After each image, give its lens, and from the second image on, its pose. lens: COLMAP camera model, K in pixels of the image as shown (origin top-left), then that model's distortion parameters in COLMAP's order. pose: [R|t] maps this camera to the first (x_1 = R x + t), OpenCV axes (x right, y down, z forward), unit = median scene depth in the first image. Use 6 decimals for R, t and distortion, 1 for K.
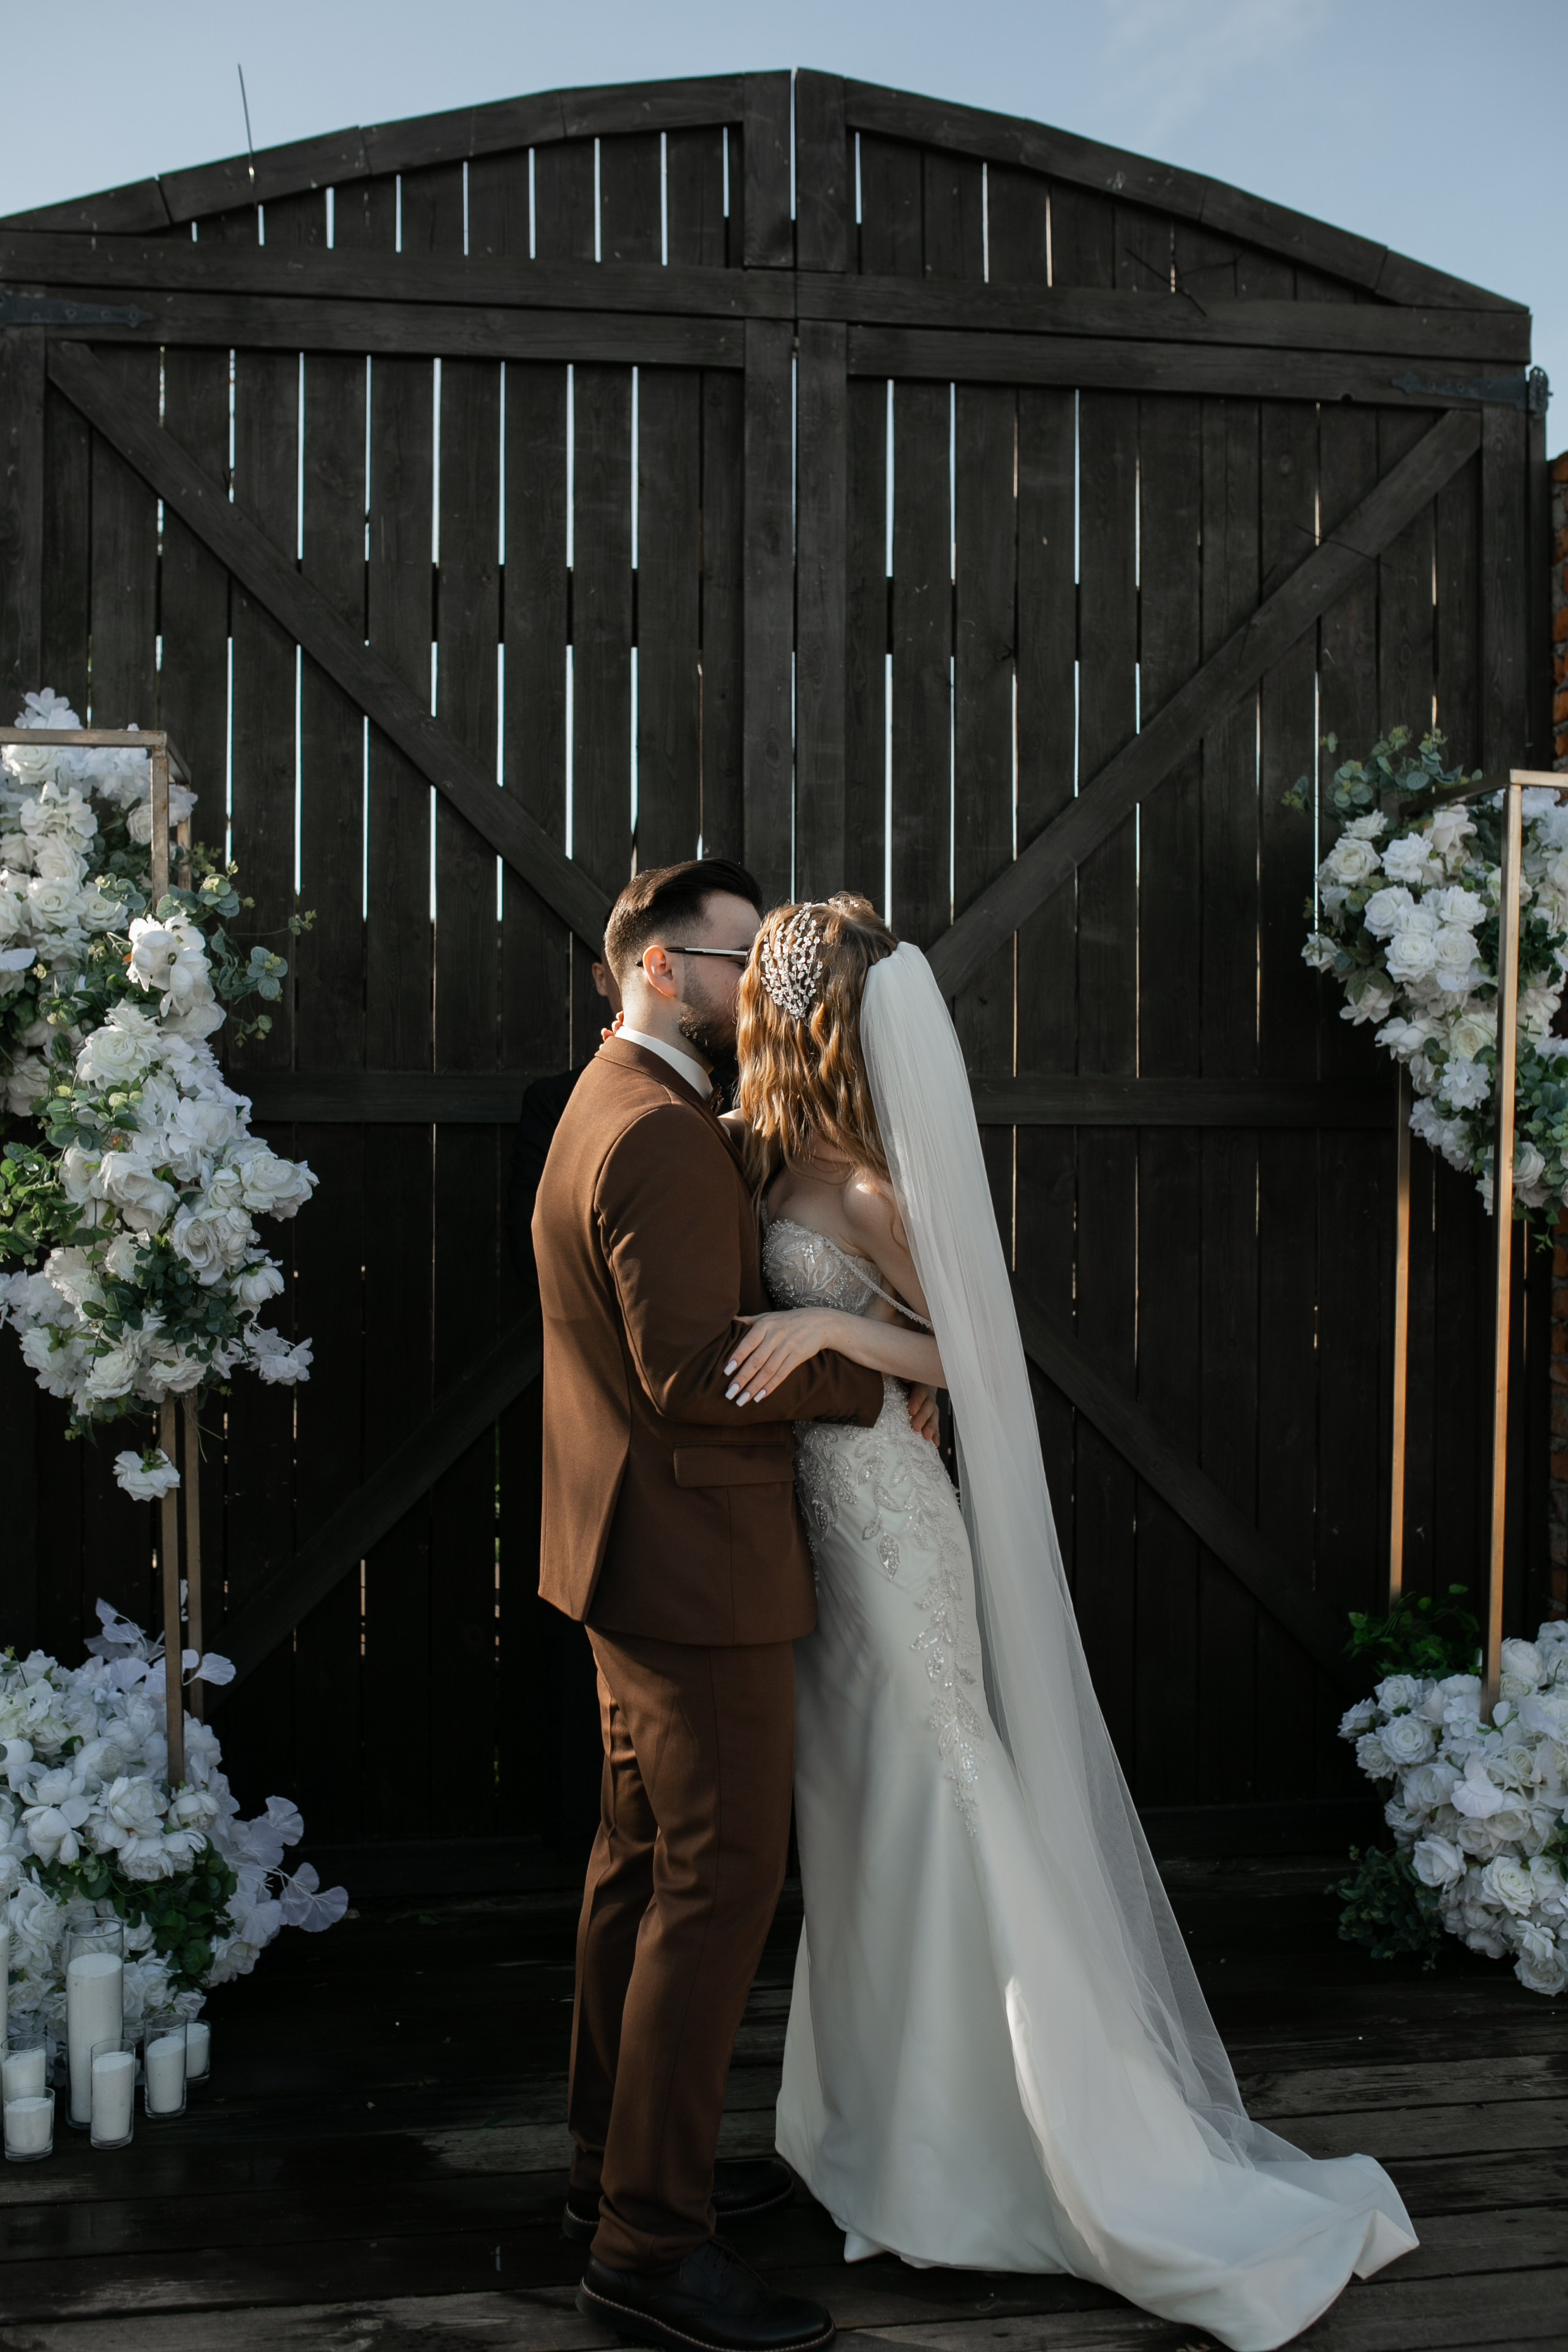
lens RADIAL K [[2251.1, 0, 777.8], [0, 2251.1, 1172.4], [0, 0, 1]] dist [-0.064972, 0.095333]
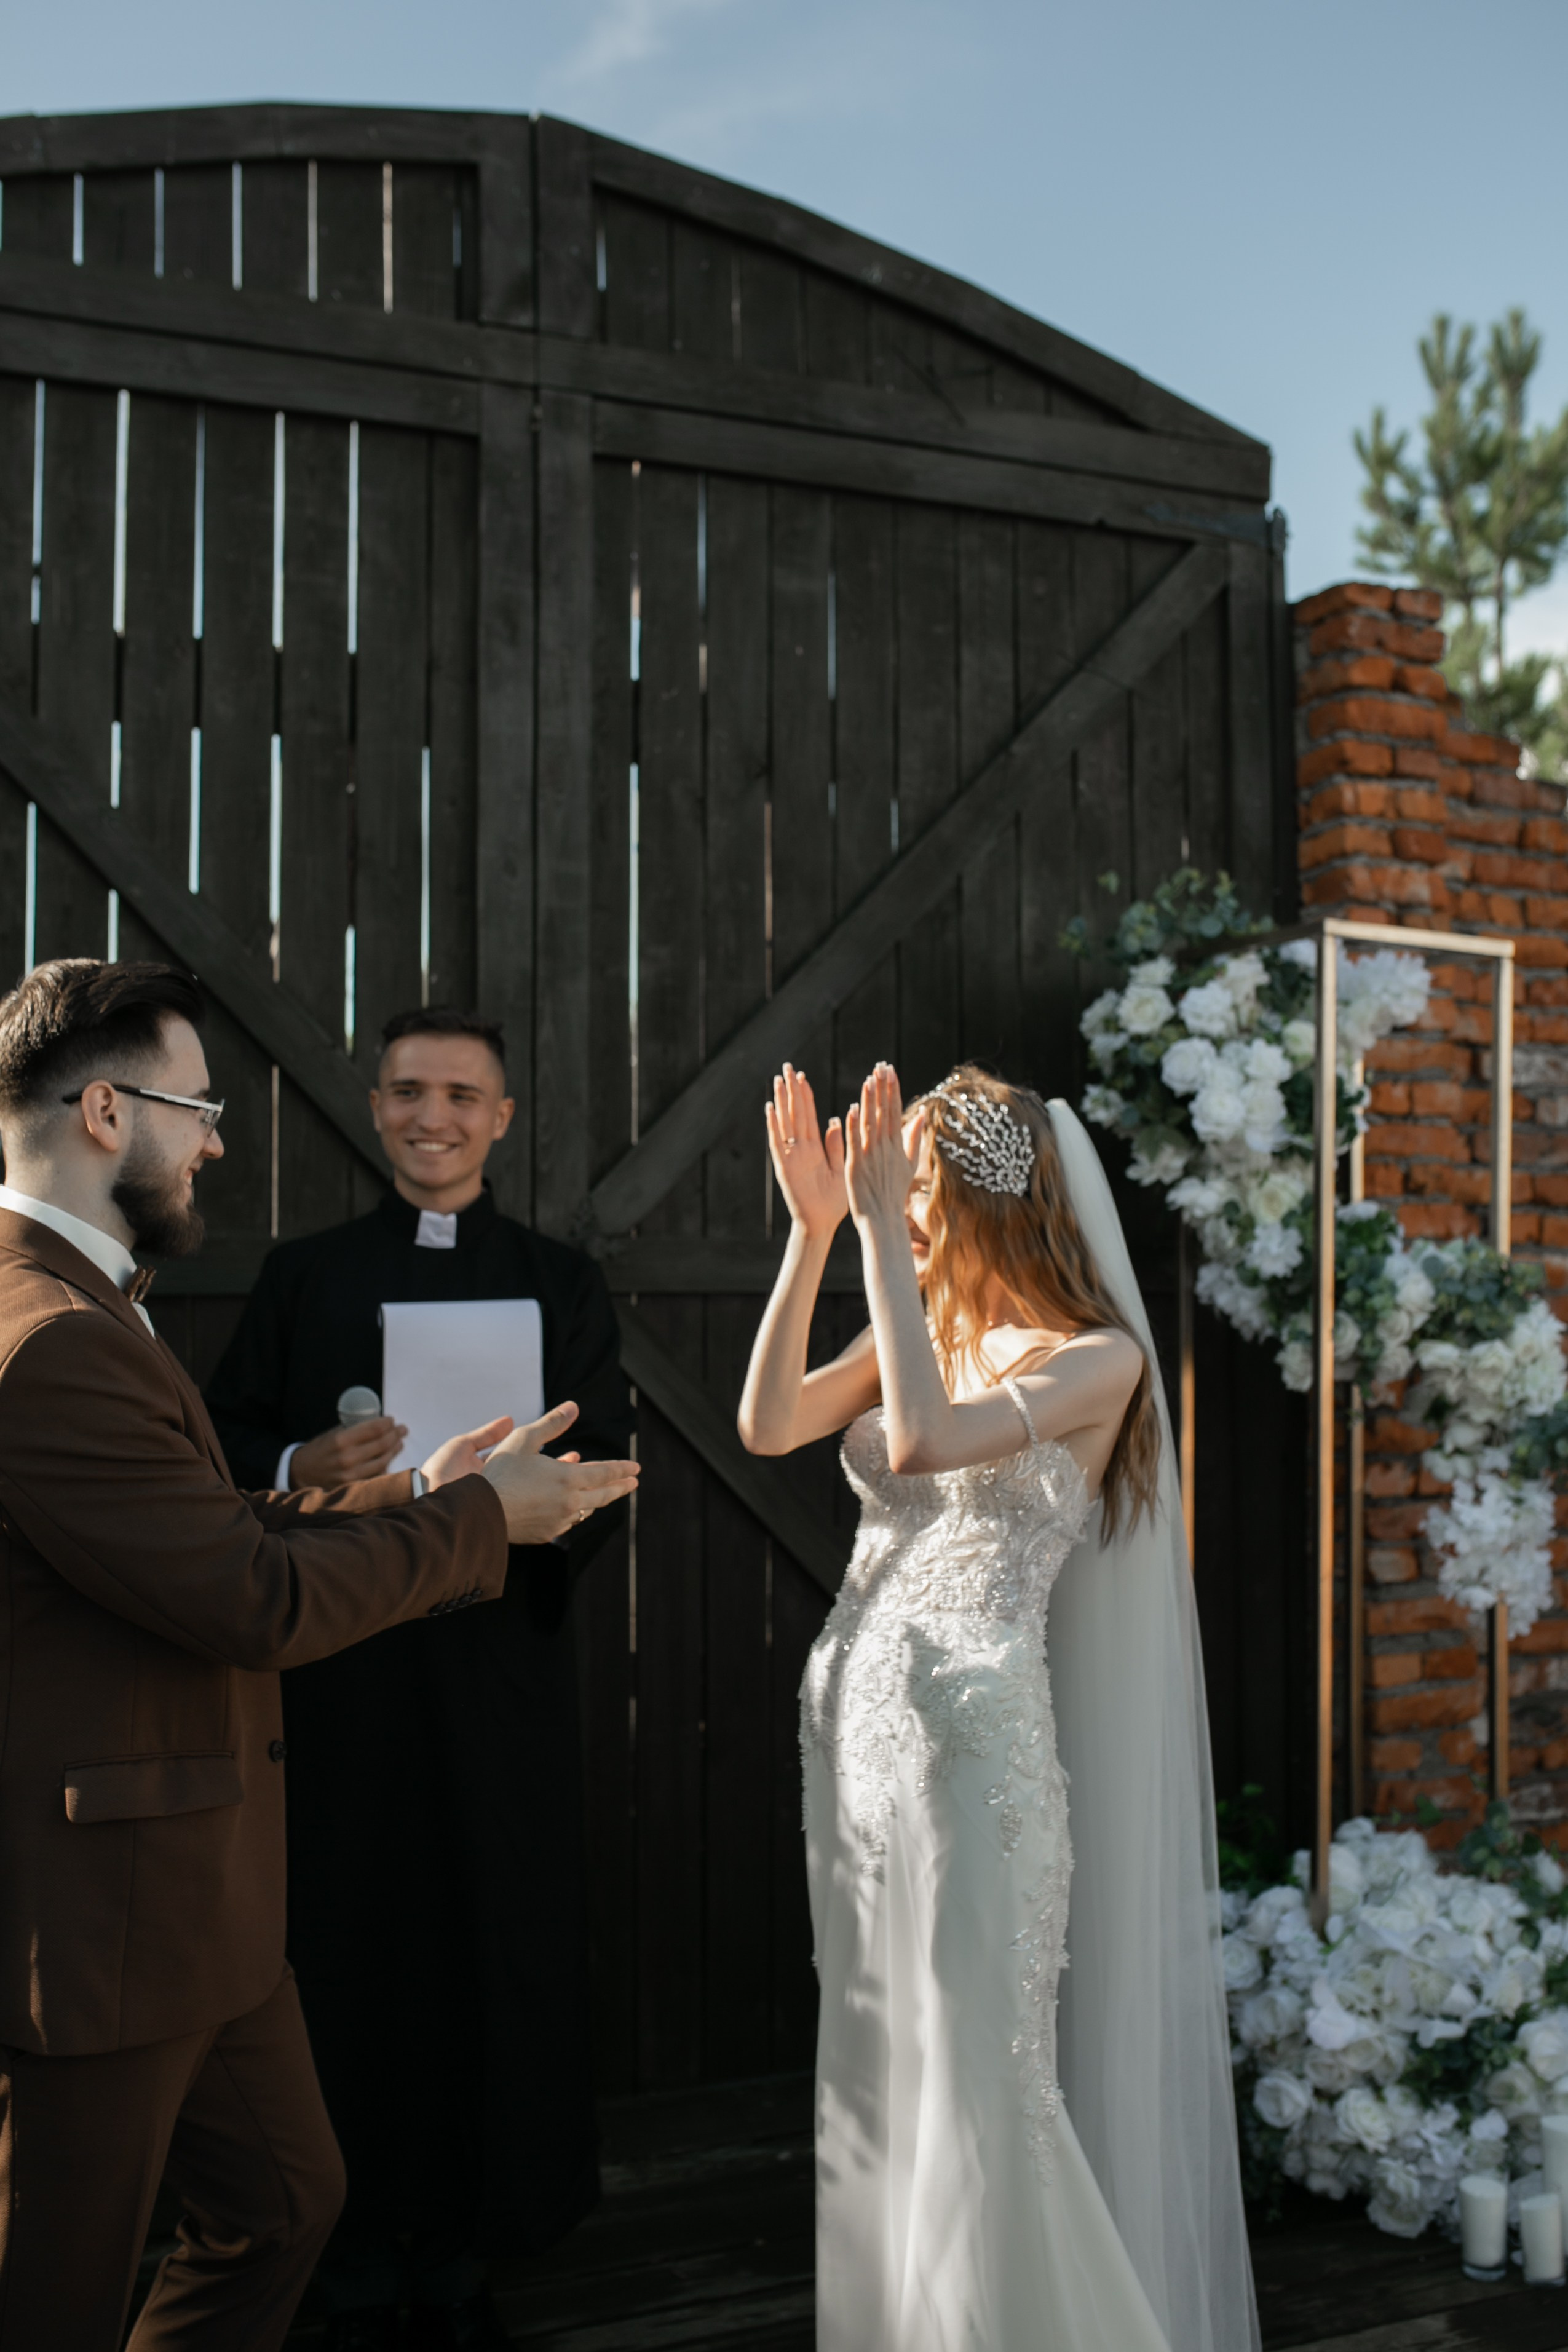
lens RADIAL K [[2334.5, 0, 779.8], [0, 2334.5, 1173.2], [0, 0, 1]] dist [-0.068591, 0.104493]
pose [[0.965527, 0.008046, 0.260177, -0.138860], [0.006601, 0.998444, -0.055376, -0.017812], [-0.260218, 0.055185, 0.963972, 0.104799]]
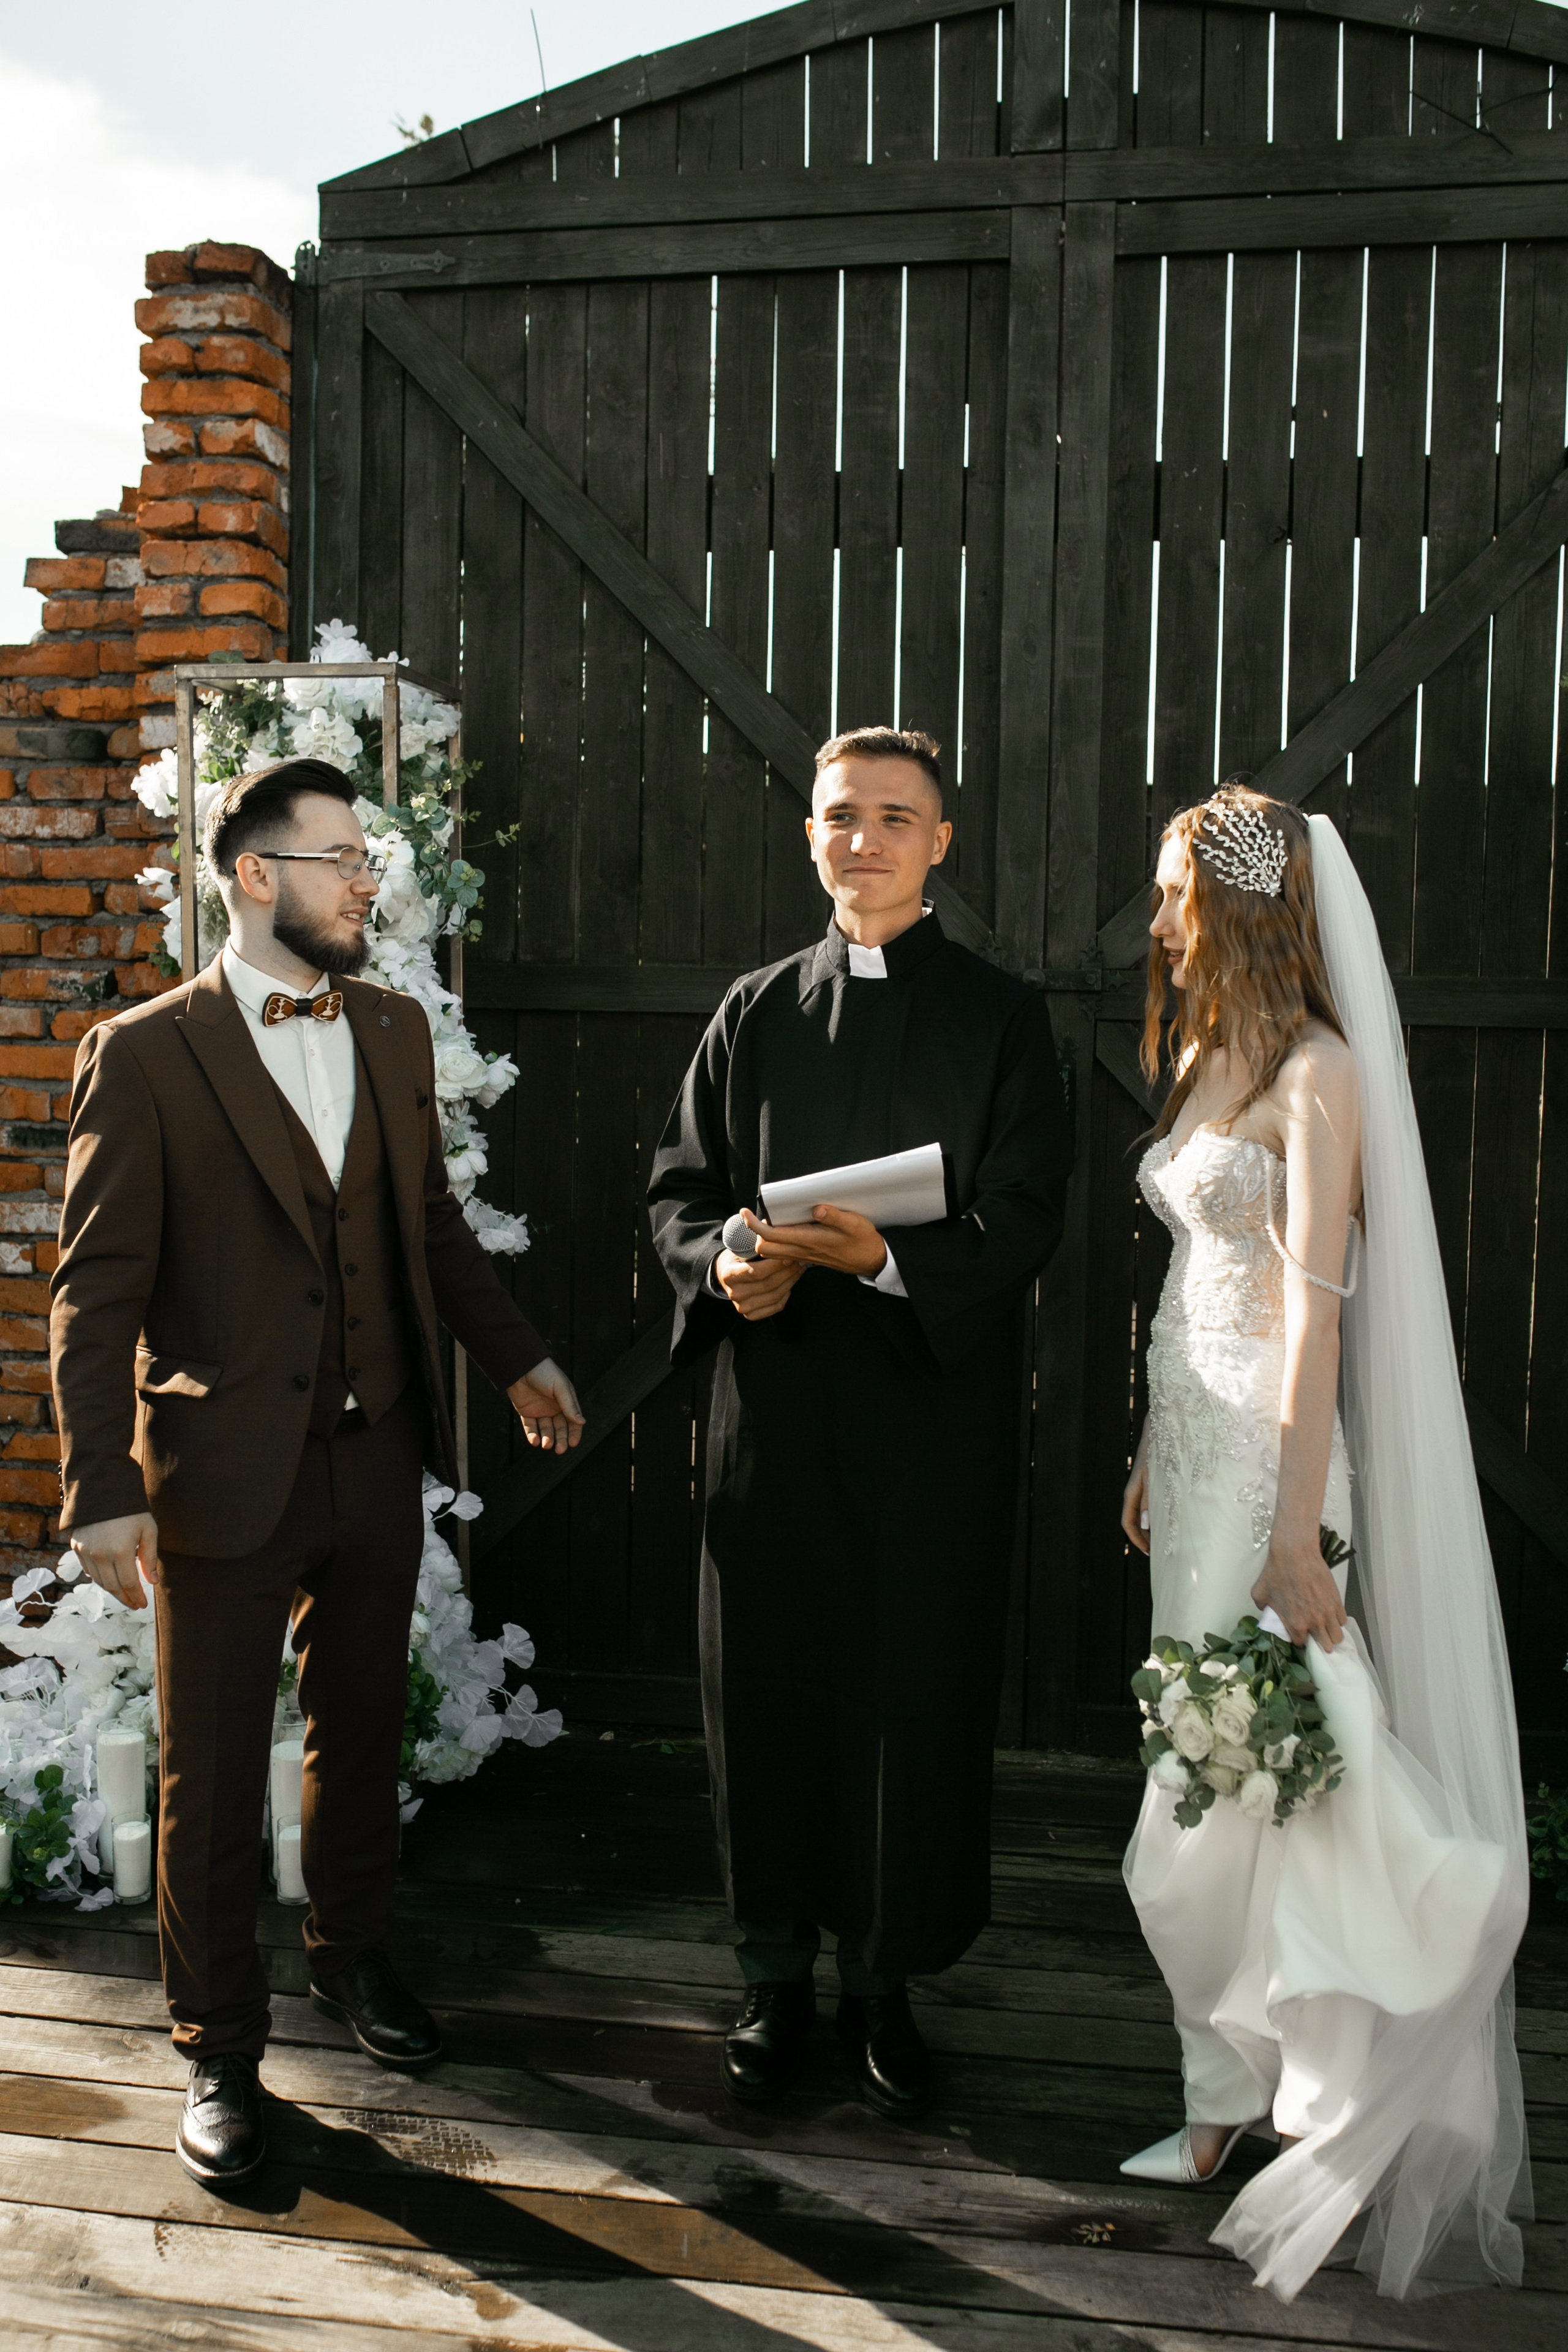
lens RADIAL K [[2280.1, 0, 765.0], [0, 2280.1, 1174.5], [0, 0, 1]] dist [-0.066013, 0.098281]
pose [[0.948009, 0.037369, -0.316042, 0.219006], [-0.015797, 0.997383, 0.070547, -0.022435], [0.317851, -0.061887, 0.946119, -0.012908]]
